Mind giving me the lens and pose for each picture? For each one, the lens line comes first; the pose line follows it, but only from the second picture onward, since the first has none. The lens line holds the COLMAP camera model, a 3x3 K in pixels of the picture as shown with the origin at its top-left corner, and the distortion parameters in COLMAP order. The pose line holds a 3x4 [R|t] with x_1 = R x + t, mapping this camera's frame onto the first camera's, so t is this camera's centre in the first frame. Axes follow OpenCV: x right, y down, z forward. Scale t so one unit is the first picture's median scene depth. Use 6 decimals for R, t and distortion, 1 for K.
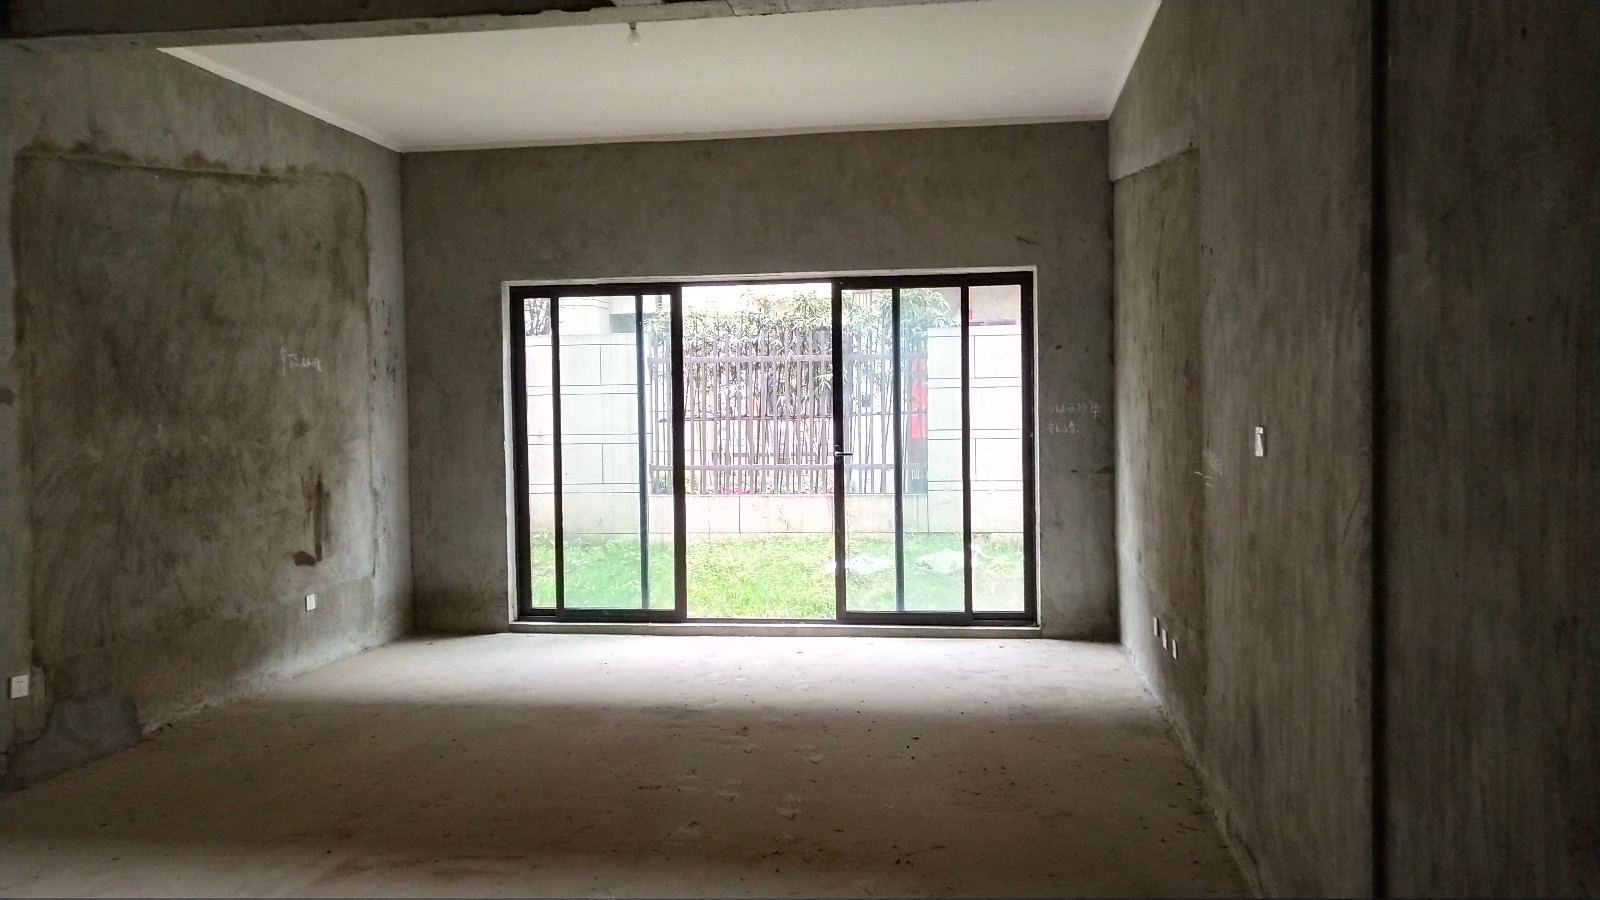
lens RADIAL K [[1267.5, 0, 800.7], [0, 1267.5, 446.7], [0, 0, 1]] dist [0.013939, 0.001571]
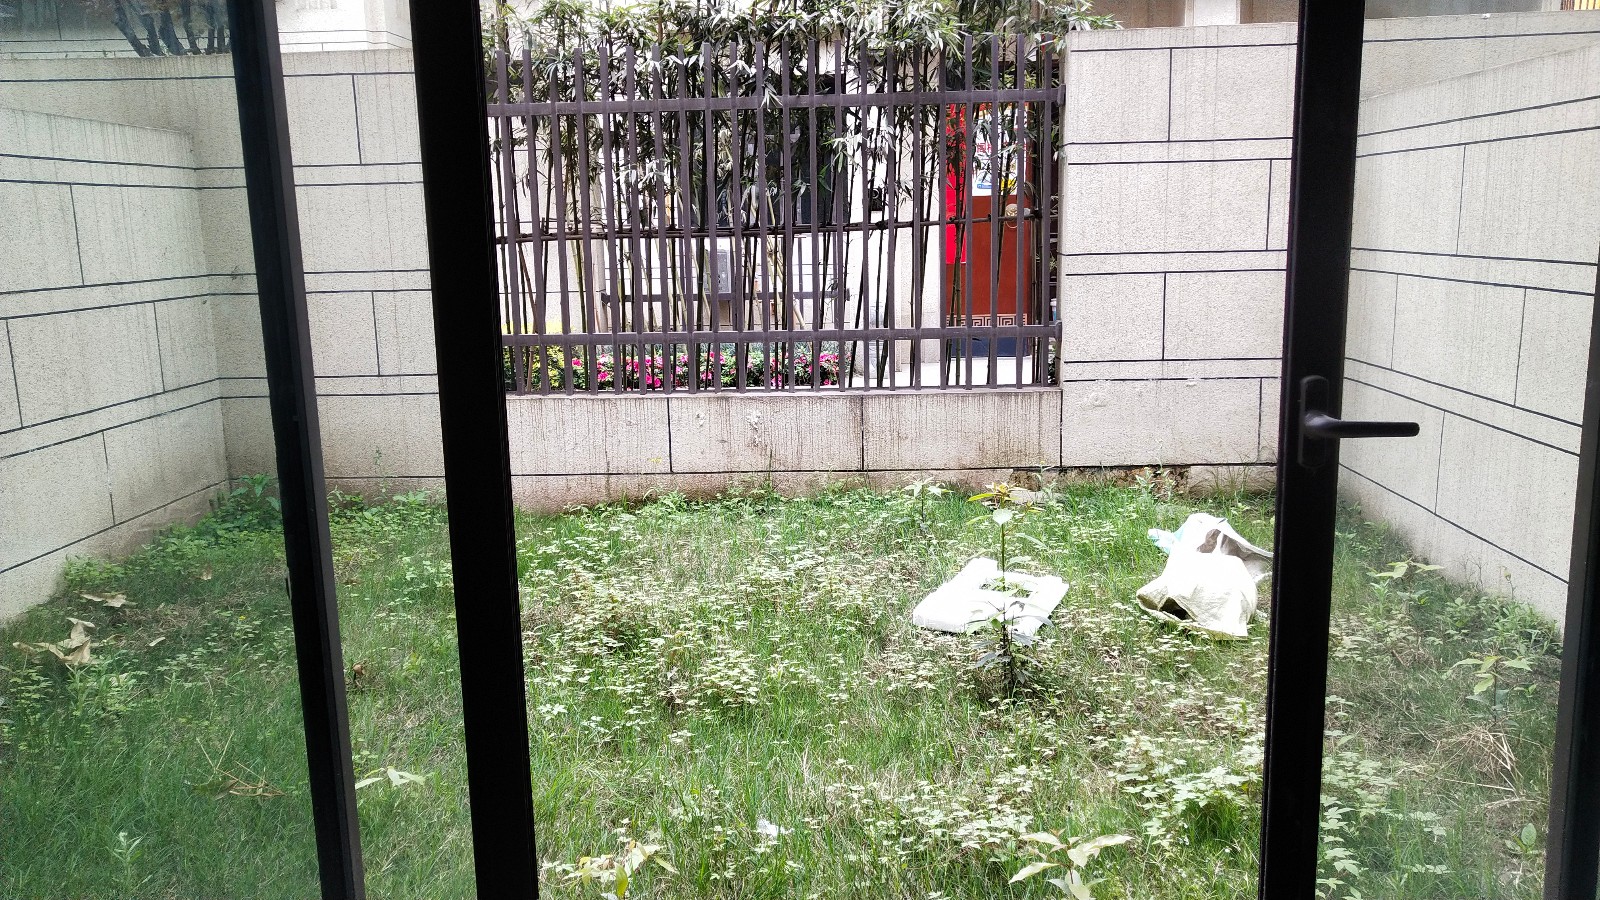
lens RADIAL K [[1267.5, 0, 803.4], [0, 1267.5, 458.0], [0, 0, 1]] dist [0.013939, 0.001571]
pose [[0.995194, -0.027055, 0.094116, -0.042125], [0.012606, 0.988475, 0.150856, -0.010127], [-0.097113, -0.148945, 0.984065, 0.505520]]
